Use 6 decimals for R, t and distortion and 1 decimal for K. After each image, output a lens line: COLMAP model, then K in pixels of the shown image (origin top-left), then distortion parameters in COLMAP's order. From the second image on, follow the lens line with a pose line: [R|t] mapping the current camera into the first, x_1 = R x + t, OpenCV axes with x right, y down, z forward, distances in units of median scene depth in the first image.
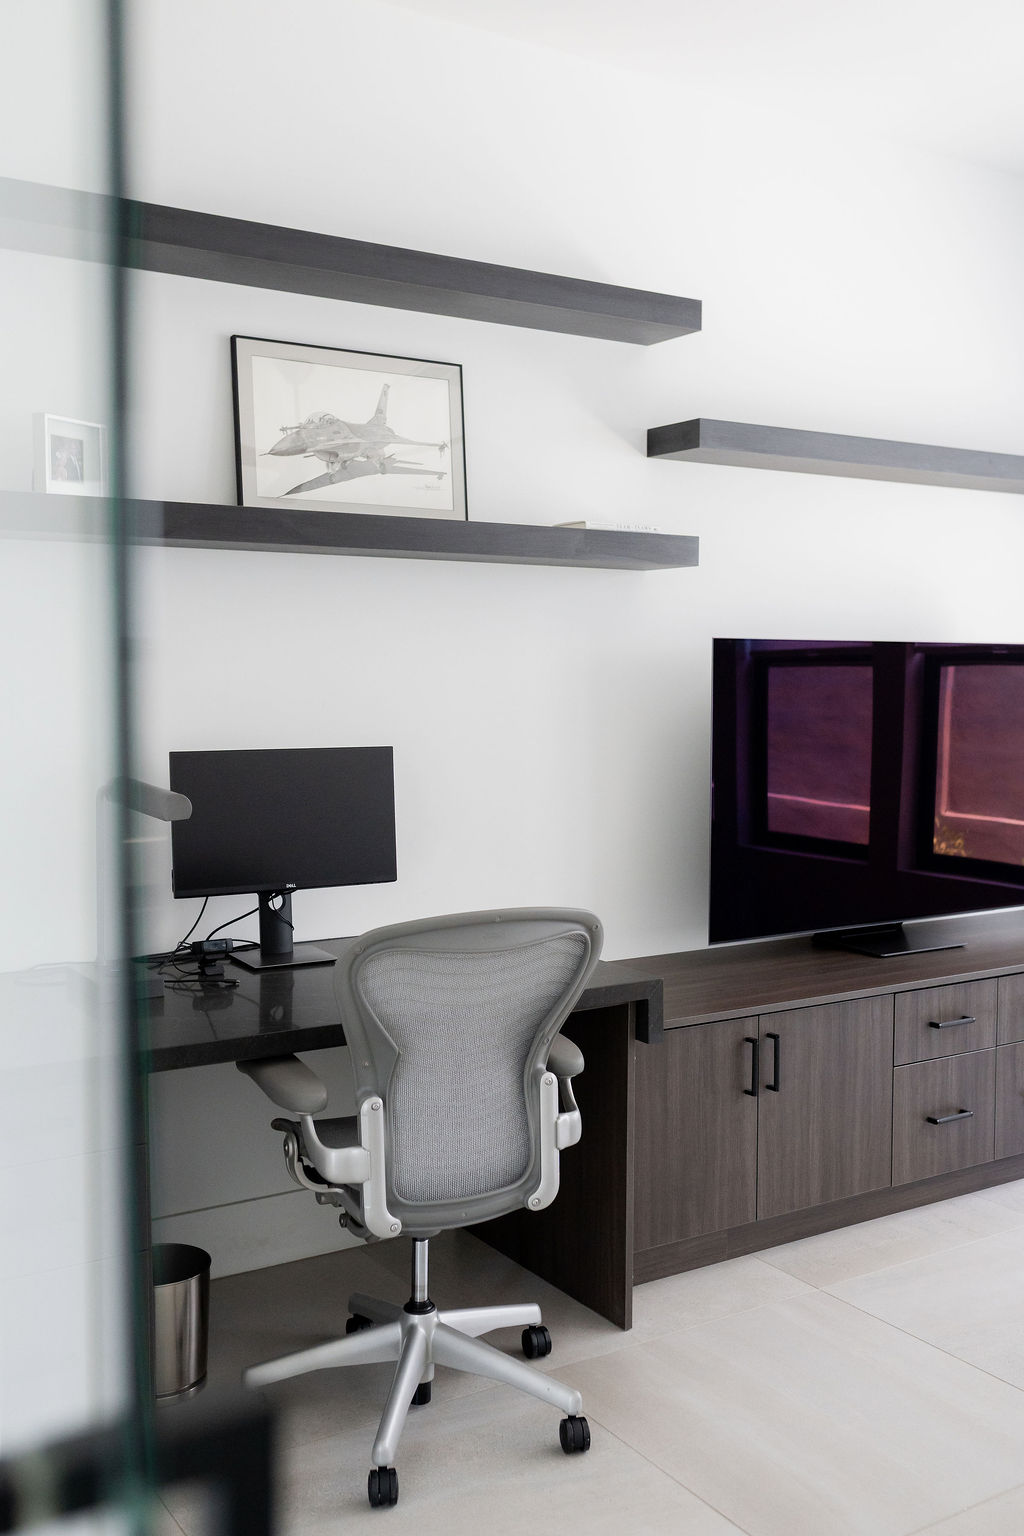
lens RADIAL K [[1491.1, 0, 516.4], [0, 1491.1, 768.6], [0, 0, 1]] dist [-0.004454, 0.000000]
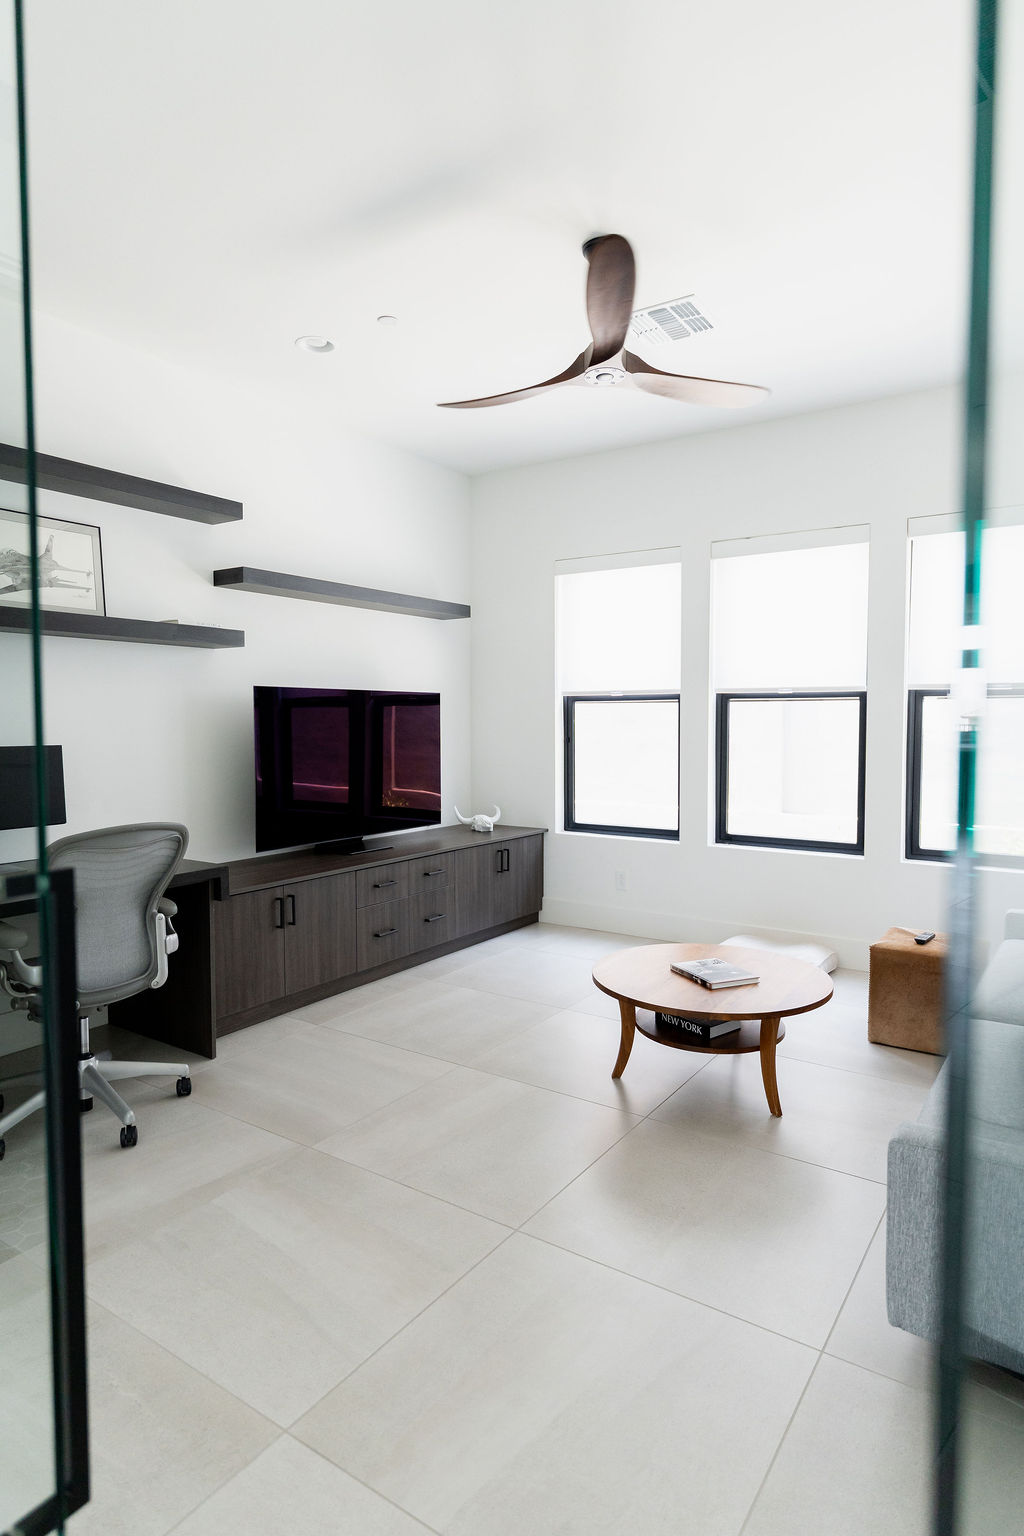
lens RADIAL K [[863.8, 0, 512.6], [0, 863.8, 769.3], [0, 0, 1]] dist [-0.012343, -0.001494]
pose [[0.918276, -0.025577, 0.395114, 0.001861], [0.028843, 0.999581, -0.002326, 0.029553], [-0.394889, 0.013533, 0.918629, -0.115807]]
